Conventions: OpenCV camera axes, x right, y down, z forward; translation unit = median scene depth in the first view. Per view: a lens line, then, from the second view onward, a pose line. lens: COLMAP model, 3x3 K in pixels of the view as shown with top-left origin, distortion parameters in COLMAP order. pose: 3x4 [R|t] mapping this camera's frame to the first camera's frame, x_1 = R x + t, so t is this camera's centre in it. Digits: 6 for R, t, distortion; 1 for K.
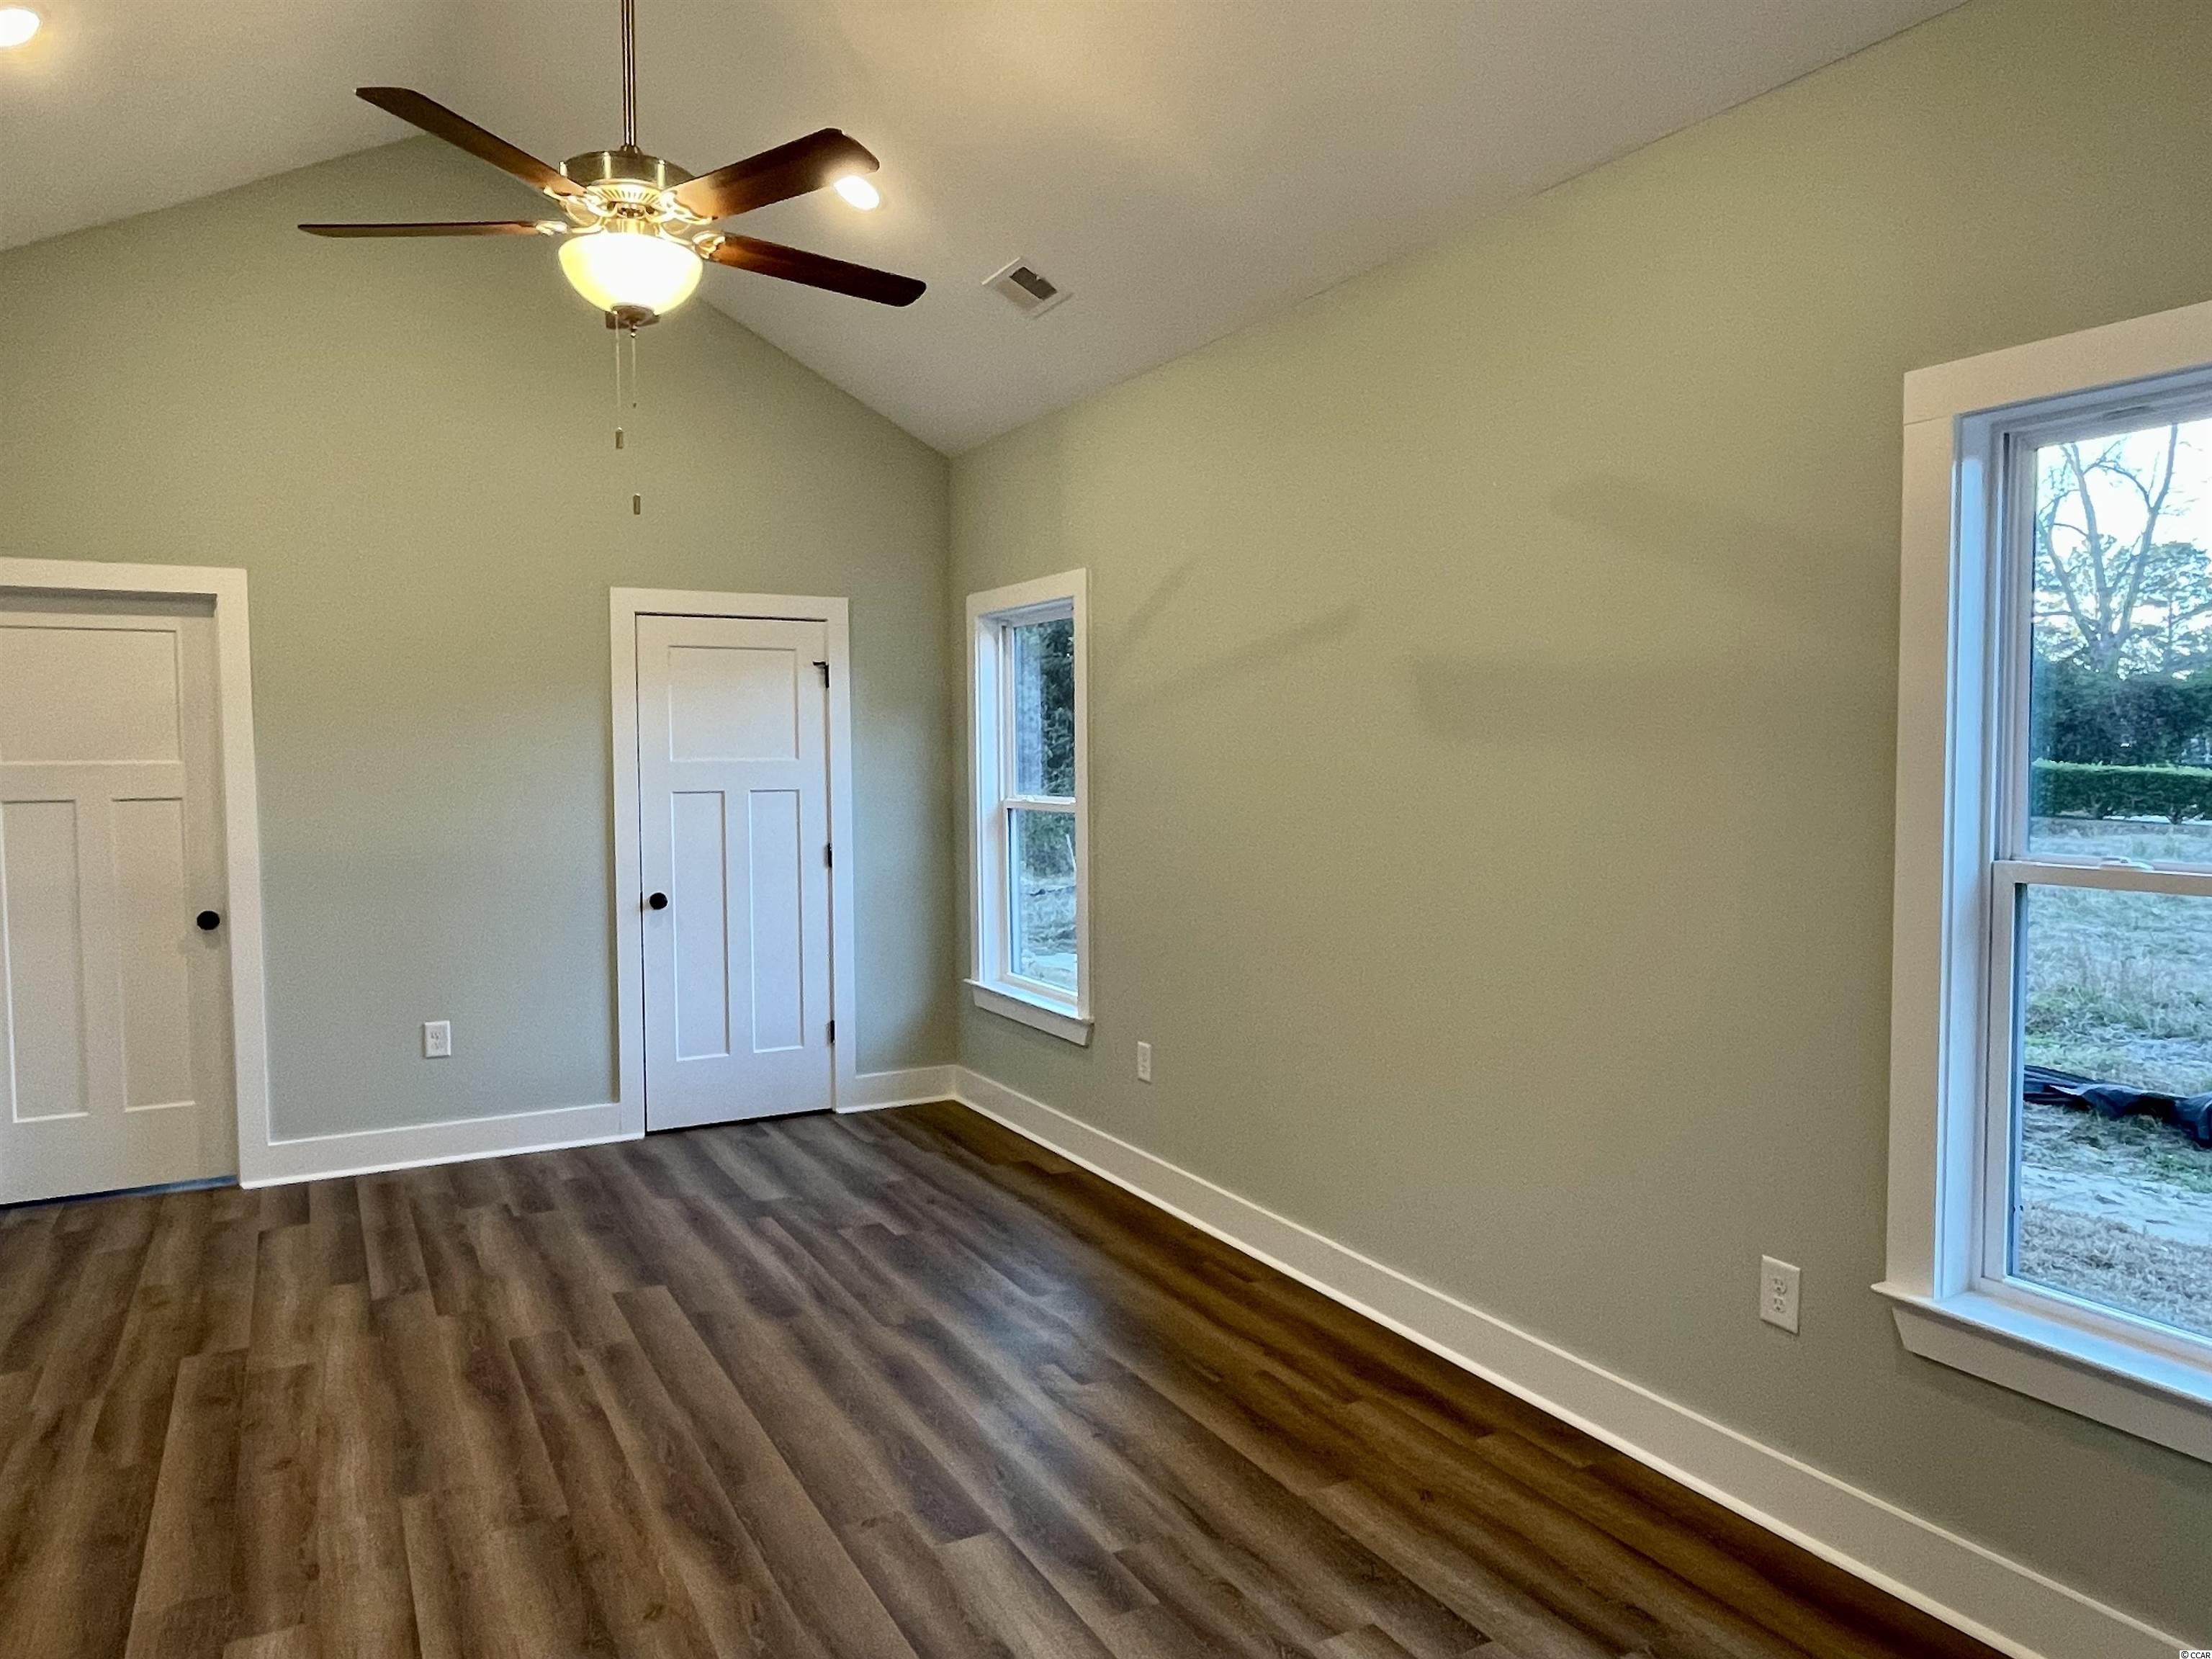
lens RADIAL K [[1466.0, 0, 1106.5], [0, 1466.0, 829.0], [0, 0, 1]] dist [-0.006484, -0.001084]
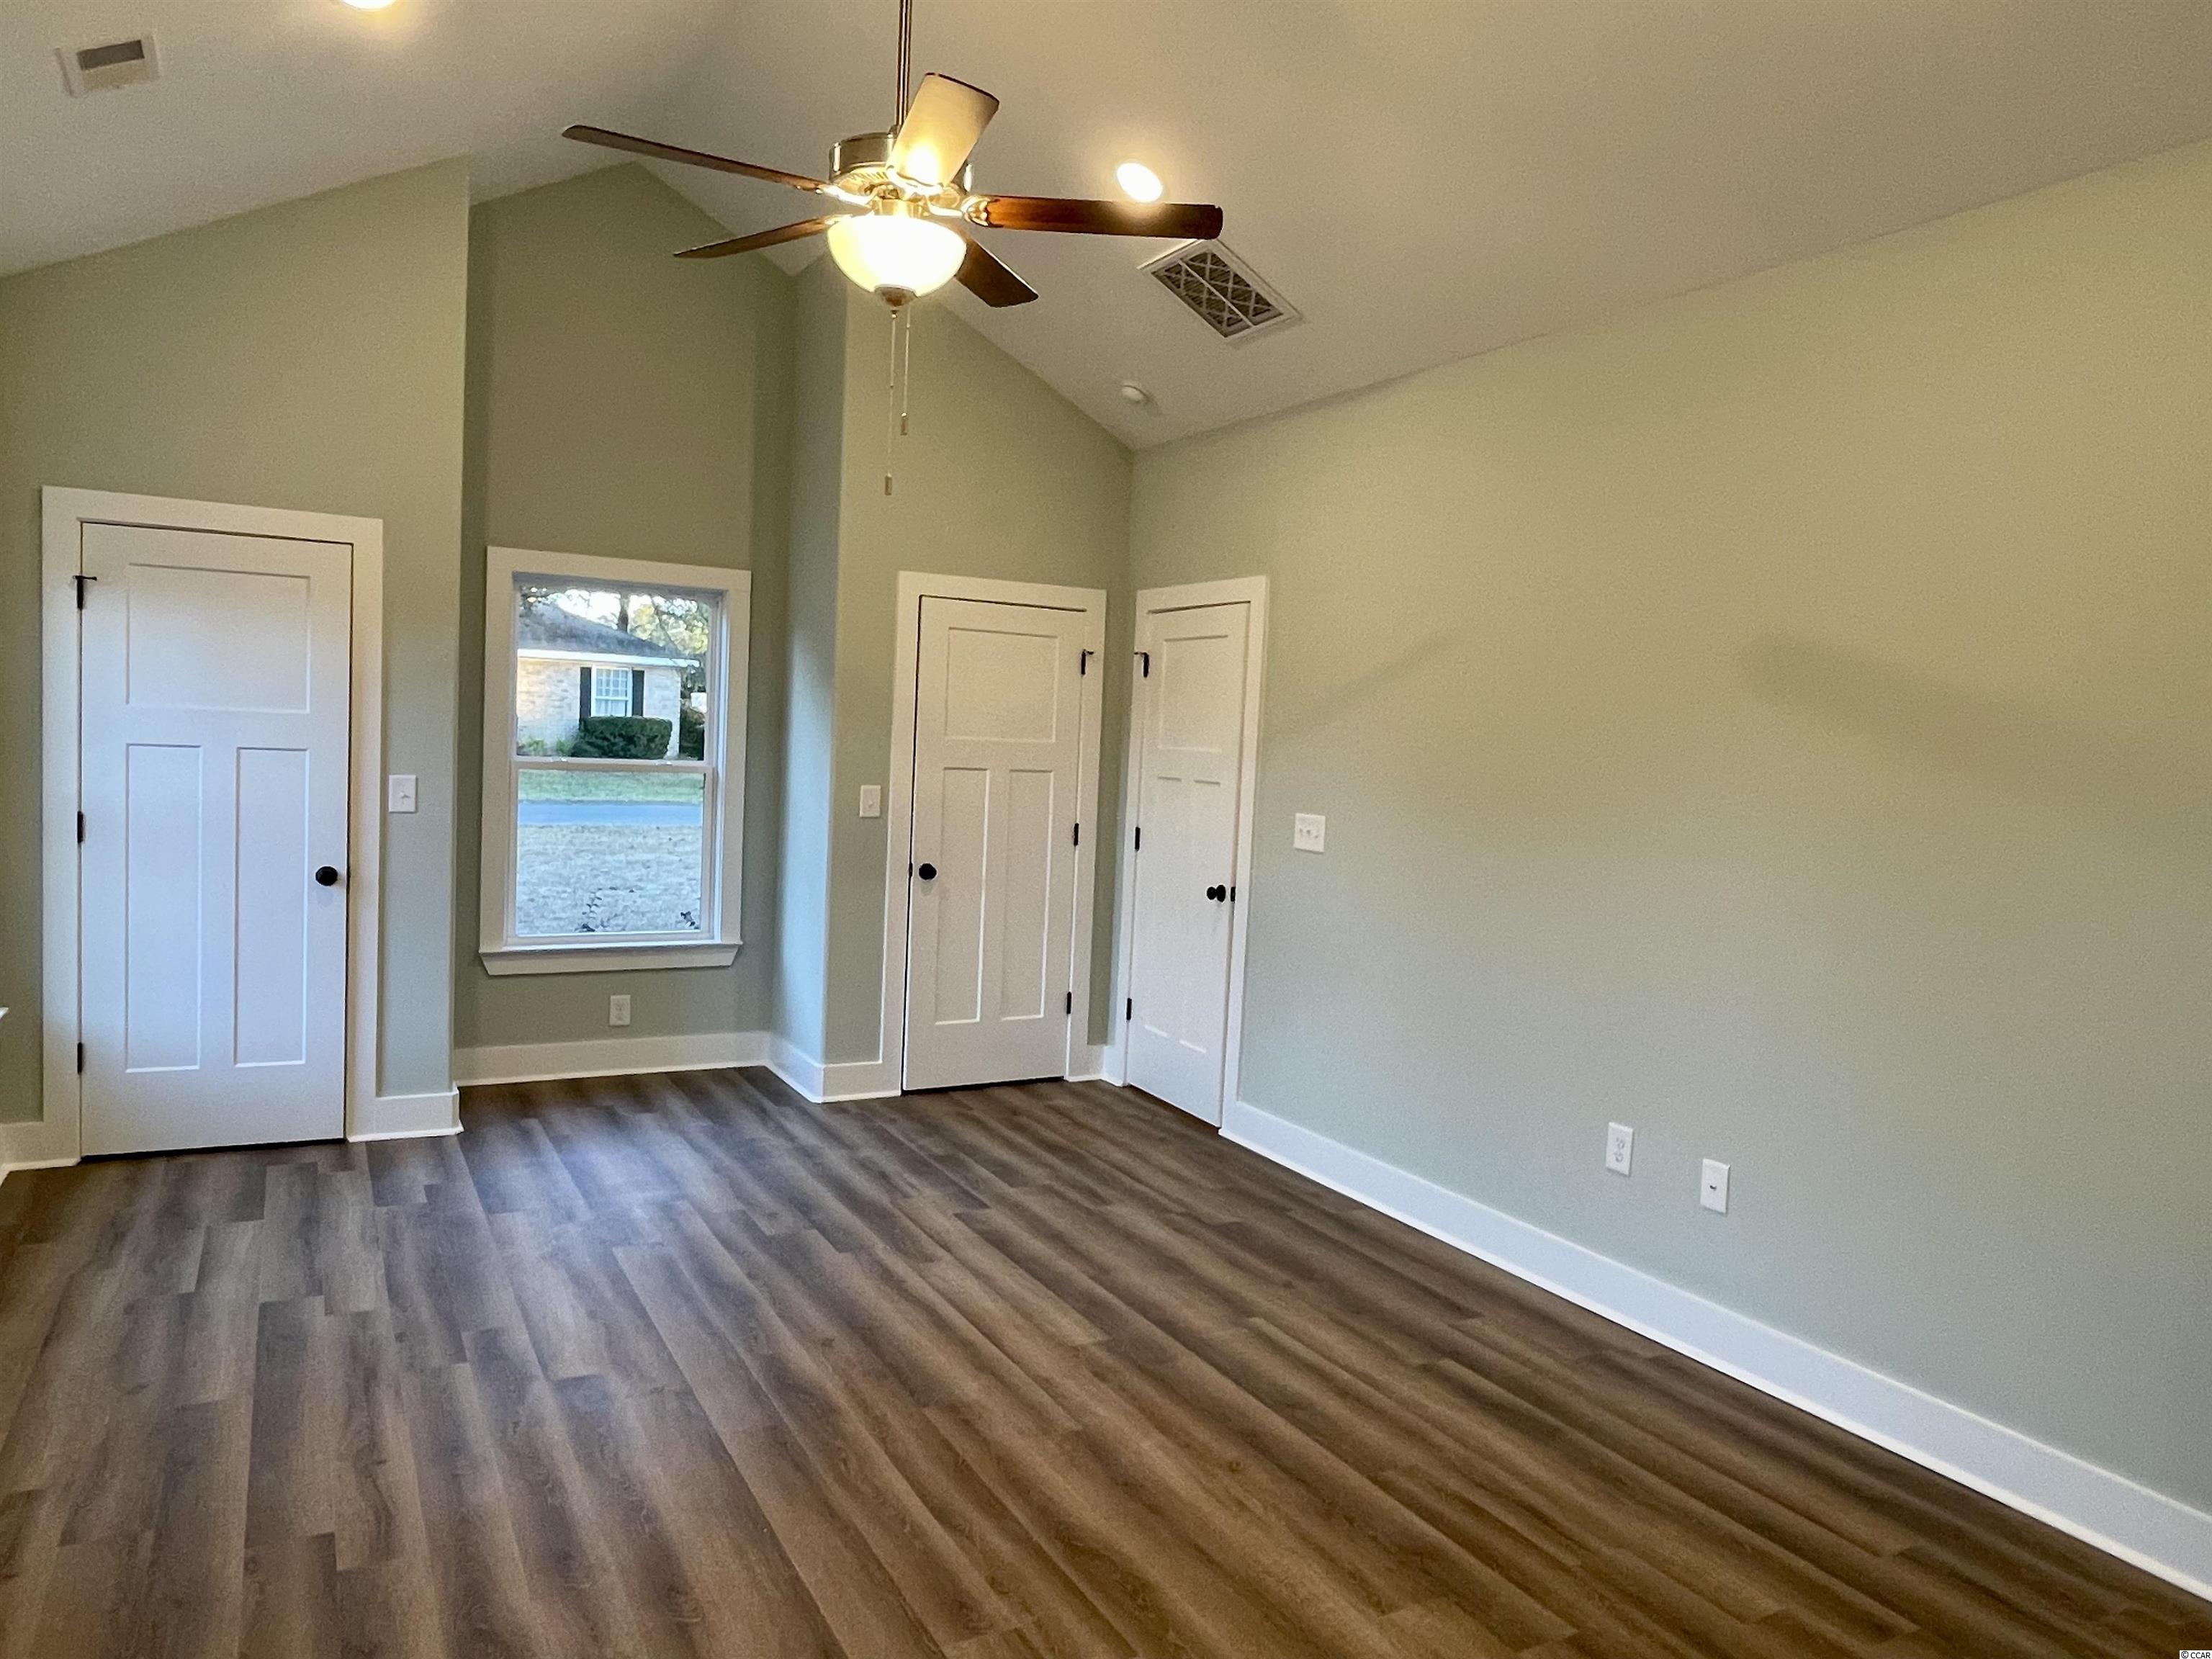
lens RADIAL K [[1466.0, 0, 1106.1], [0, 1466.0, 831.5], [0, 0, 1]] dist [-0.006484, -0.001084]
pose [[-0.999091, -0.042602, -0.001461, -0.461754], [-0.042489, 0.992491, 0.114697, -0.102952], [-0.003436, 0.114655, -0.993399, 1.953104]]
